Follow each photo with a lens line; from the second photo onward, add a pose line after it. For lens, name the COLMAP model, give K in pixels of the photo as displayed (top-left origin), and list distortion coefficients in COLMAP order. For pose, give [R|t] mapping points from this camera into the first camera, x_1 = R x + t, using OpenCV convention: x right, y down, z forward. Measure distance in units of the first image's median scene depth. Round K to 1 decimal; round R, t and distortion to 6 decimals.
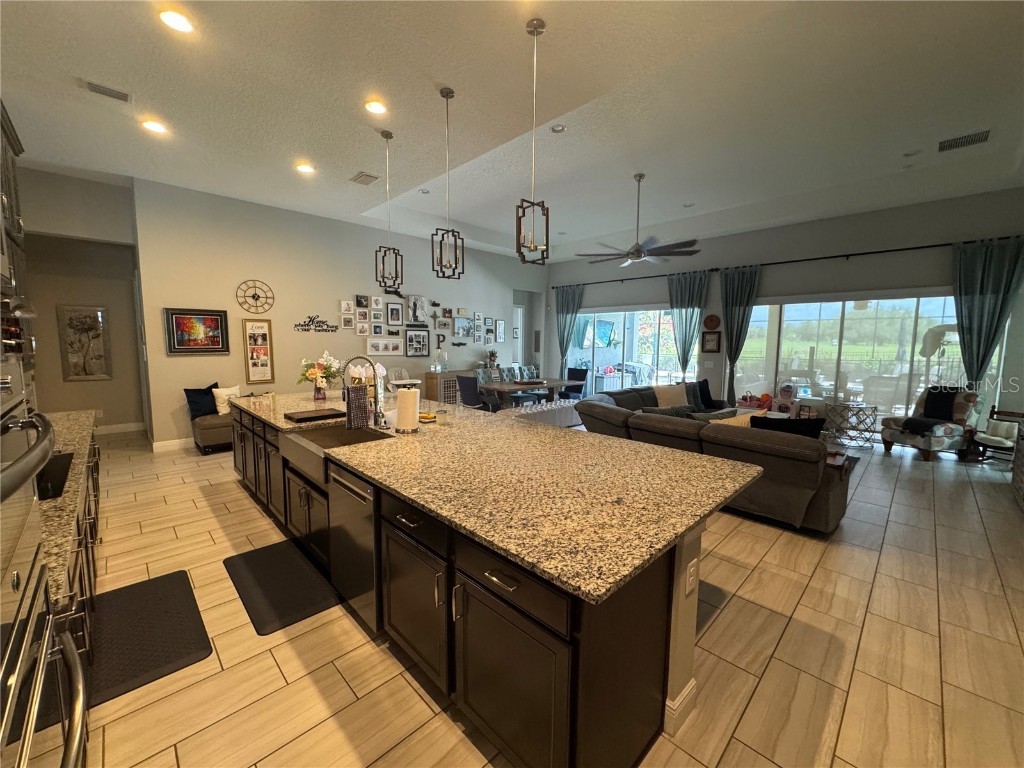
lens RADIAL K [[408.3, 0, 512.0], [0, 408.3, 384.0], [0, 0, 1]] dist [-0.000496, -0.000018]
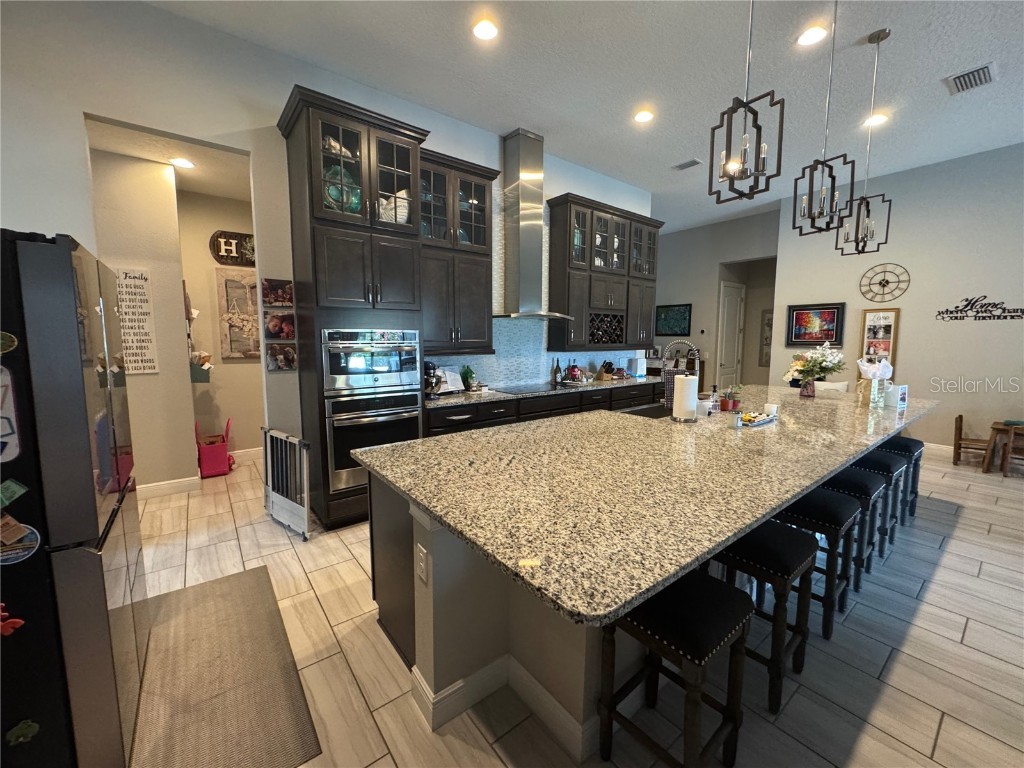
lens RADIAL K [[408.3, 0, 512.0], [0, 408.3, 384.0], [0, 0, 1]] dist [-0.000496, -0.000018]
pose [[-0.117475, 0.104992, -0.987510, 0.360125], [-0.108348, 0.987104, 0.117838, -0.018231], [0.987148, 0.120838, -0.104584, 0.347492]]
